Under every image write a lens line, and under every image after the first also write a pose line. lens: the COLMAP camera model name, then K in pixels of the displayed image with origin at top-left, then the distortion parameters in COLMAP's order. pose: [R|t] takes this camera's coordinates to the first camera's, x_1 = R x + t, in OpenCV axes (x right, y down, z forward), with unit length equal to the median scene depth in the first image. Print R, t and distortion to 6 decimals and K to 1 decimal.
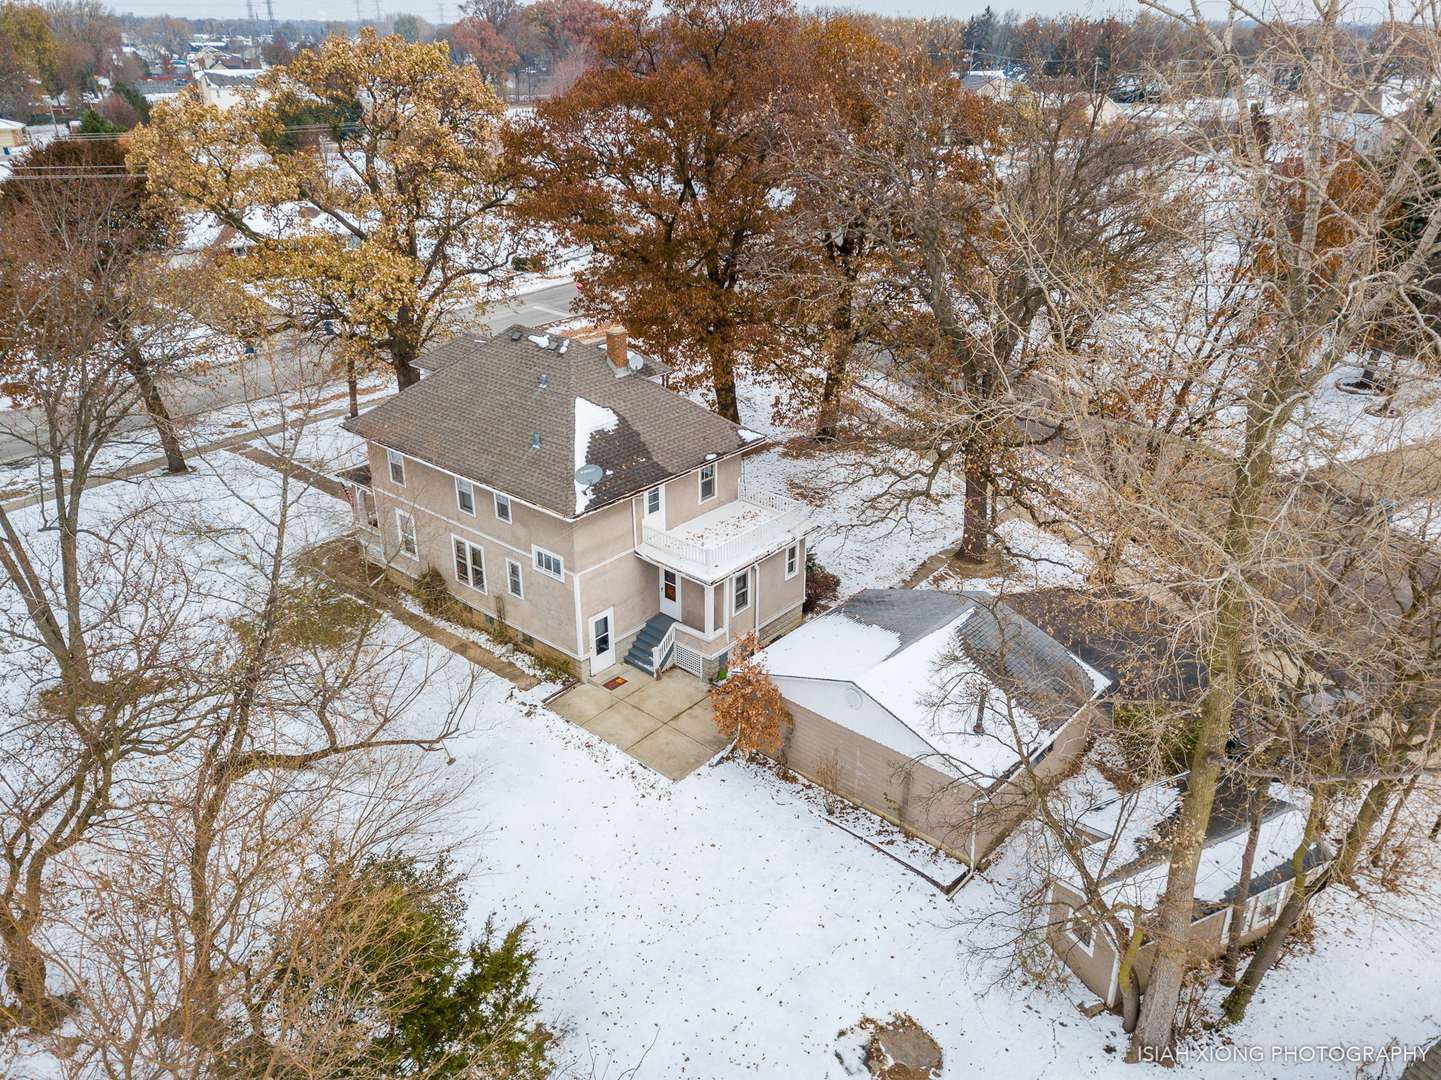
lens RADIAL K [[1097.5, 0, 720.5], [0, 1097.5, 540.0], [0, 0, 1]] dist [0.009153, 0.000791]
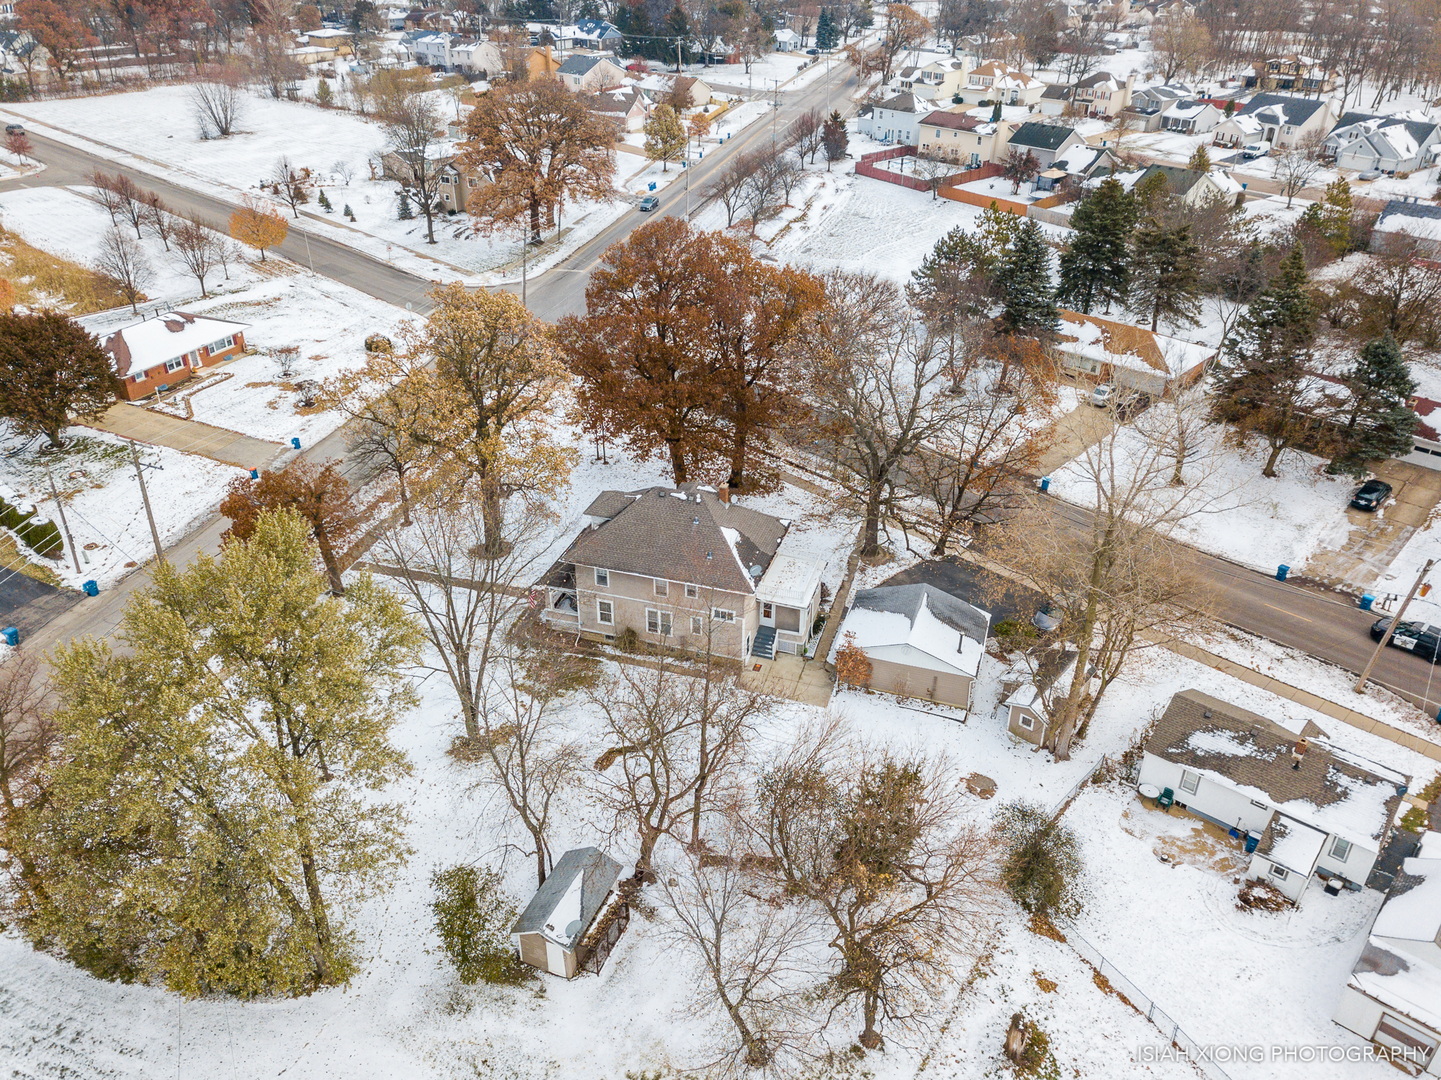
lens RADIAL K [[1090.3, 0, 720.8], [0, 1090.3, 481.0], [0, 0, 1]] dist [0.005577, 0.002637]
pose [[0.921818, -0.177681, 0.344502, -0.770607], [0.165406, 0.984084, 0.064961, -0.332214], [-0.350561, -0.002900, 0.936535, -0.780392]]
